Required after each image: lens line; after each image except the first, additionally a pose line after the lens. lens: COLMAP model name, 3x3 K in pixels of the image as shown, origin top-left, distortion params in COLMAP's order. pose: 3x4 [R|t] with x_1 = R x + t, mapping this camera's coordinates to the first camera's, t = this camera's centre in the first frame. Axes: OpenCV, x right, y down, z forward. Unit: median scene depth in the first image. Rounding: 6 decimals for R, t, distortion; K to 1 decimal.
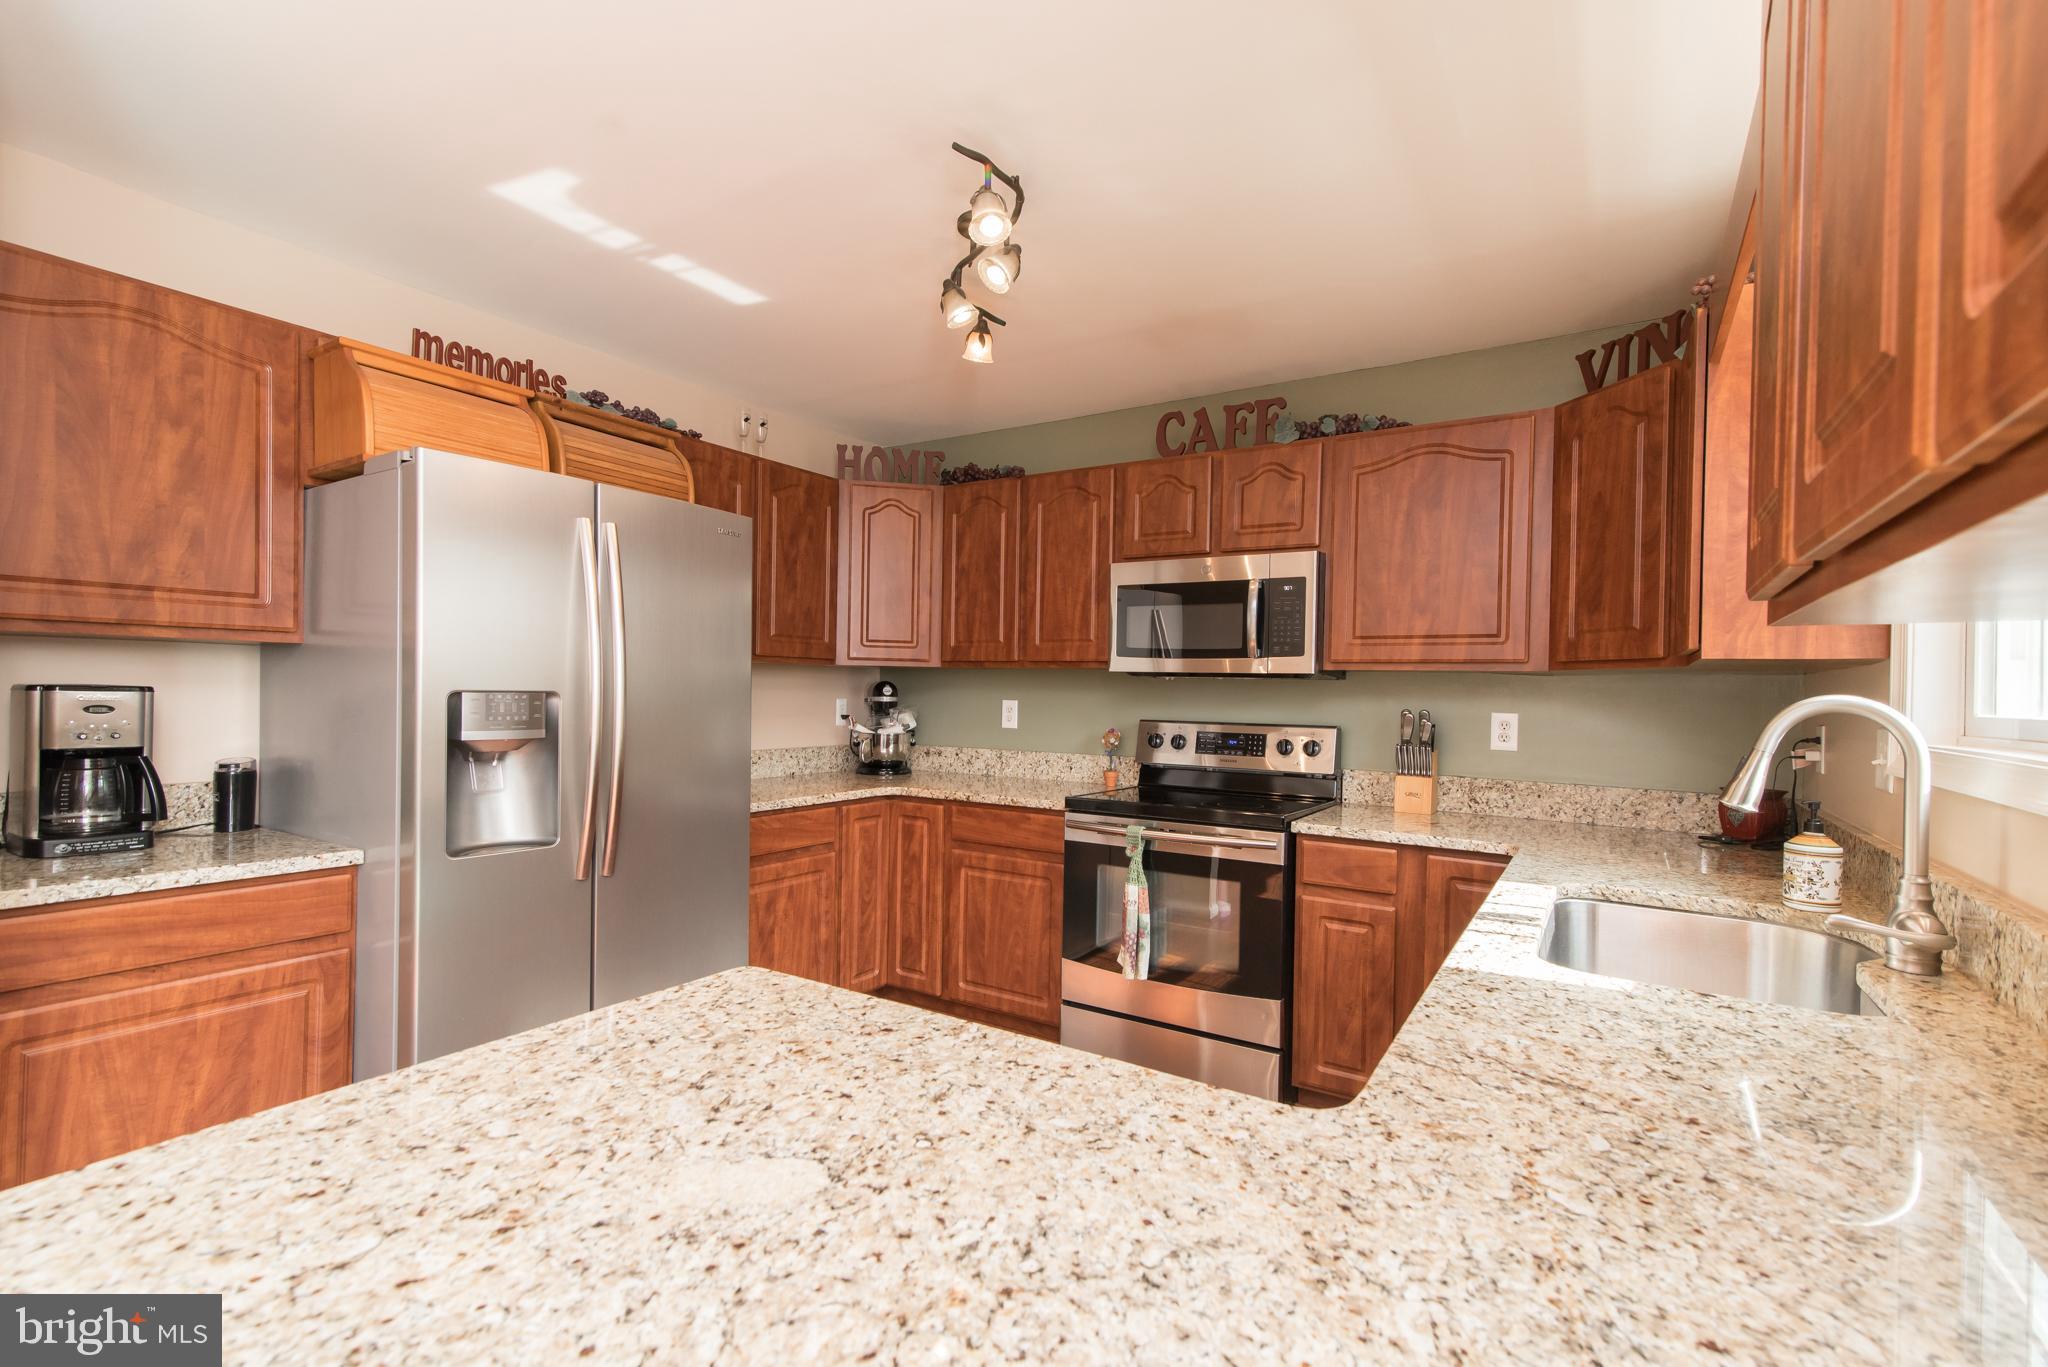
lens RADIAL K [[925.2, 0, 1027.1], [0, 925.2, 692.1], [0, 0, 1]] dist [0.013034, -0.000434]
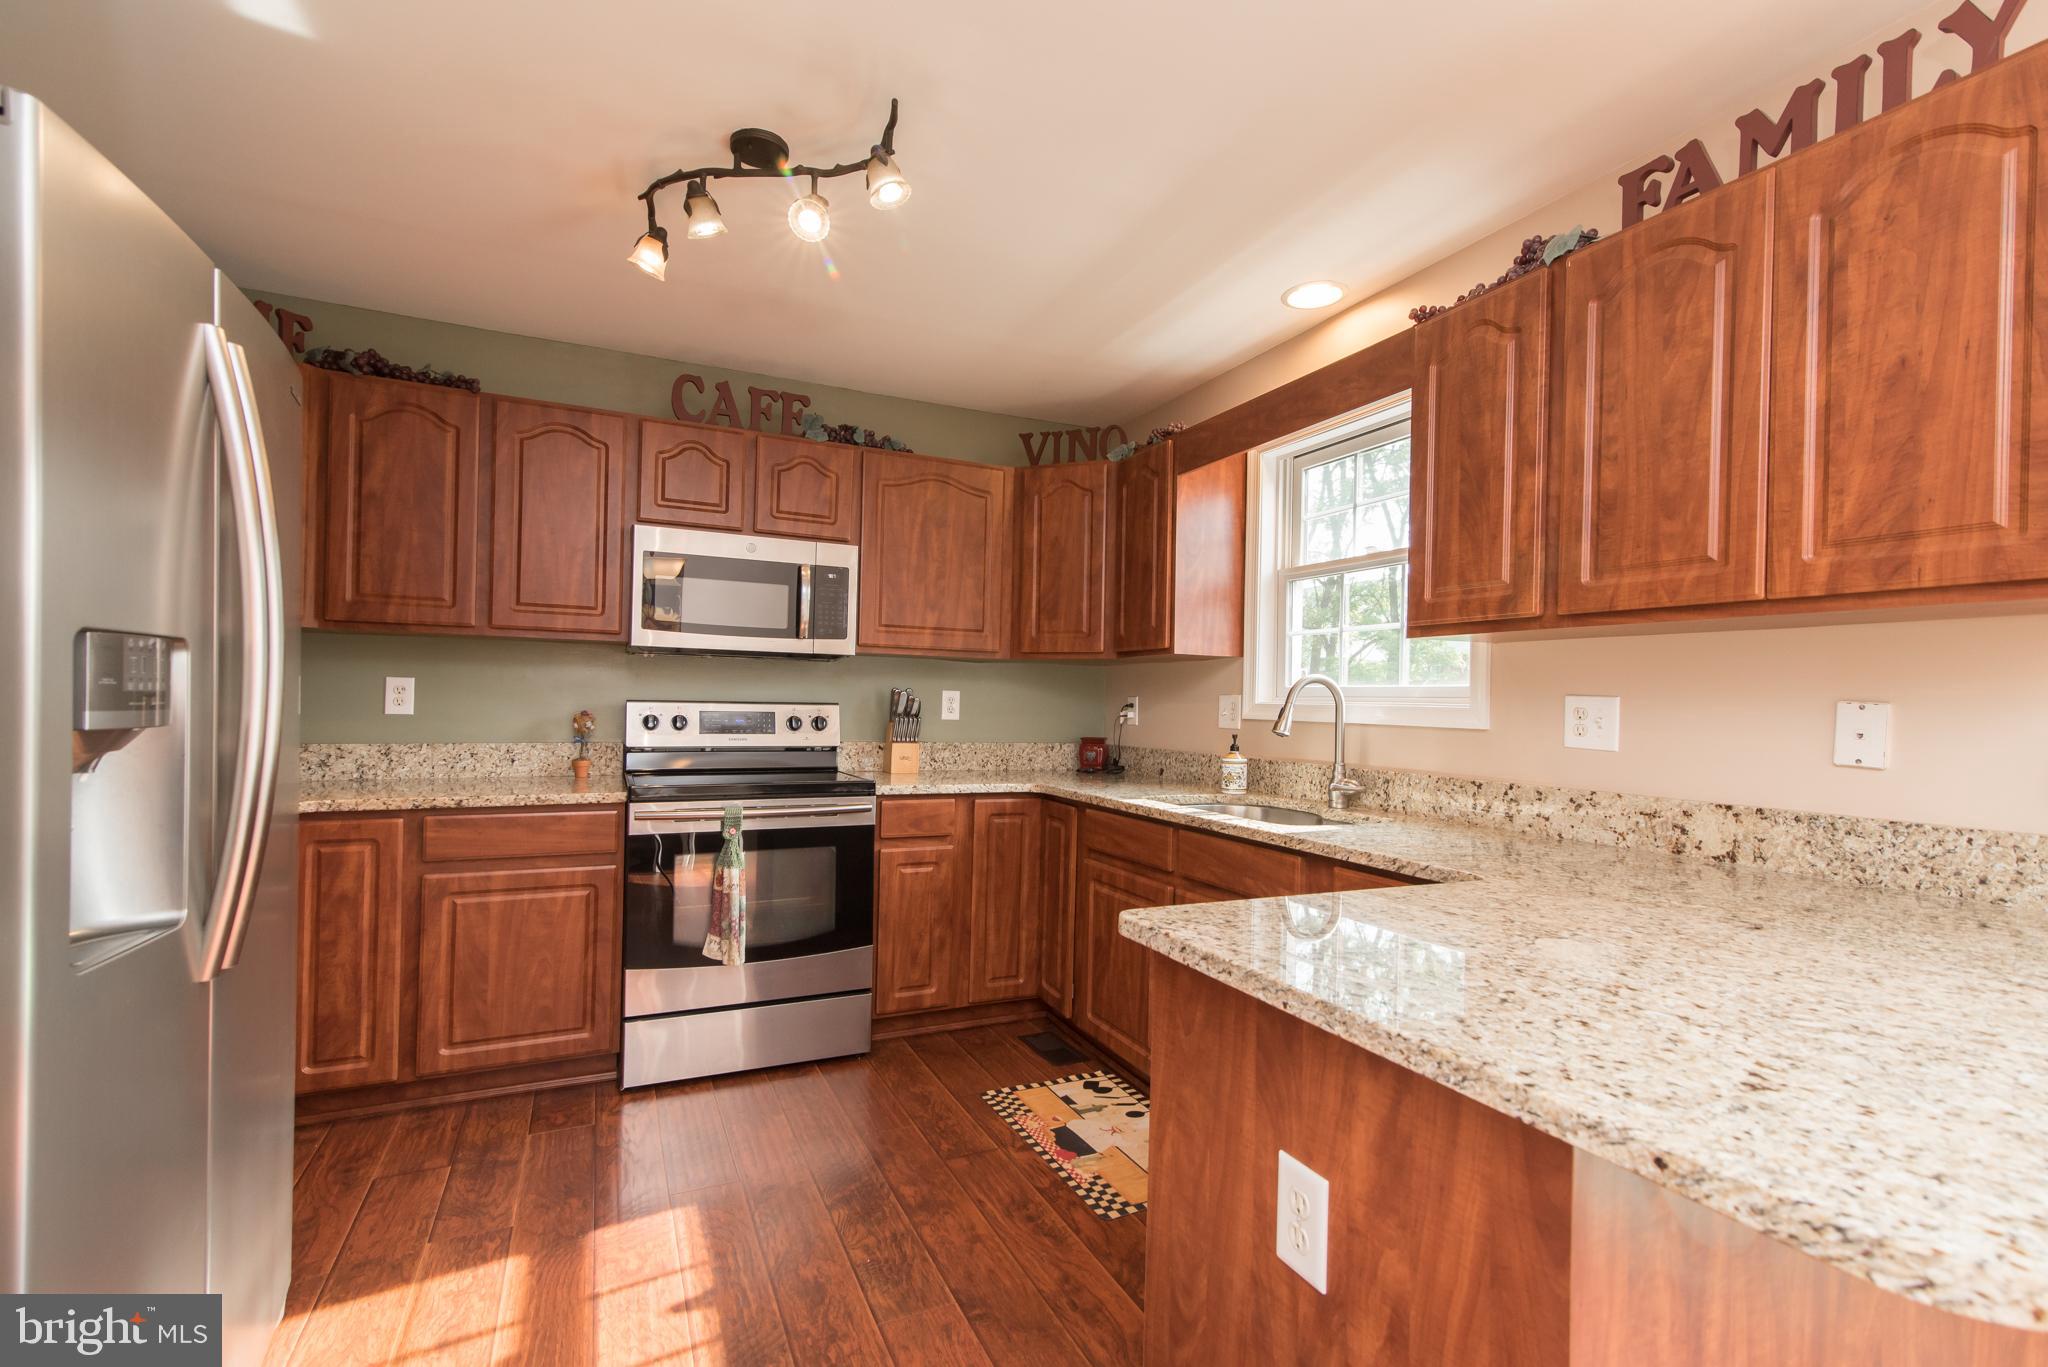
lens RADIAL K [[925.2, 0, 1027.8], [0, 925.2, 691.5], [0, 0, 1]] dist [0.013034, -0.000434]
pose [[0.534472, 0.000821, 0.845186, -0.510716], [-0.008512, 0.999954, 0.004412, 0.016728], [-0.845144, -0.009552, 0.534454, 0.216455]]
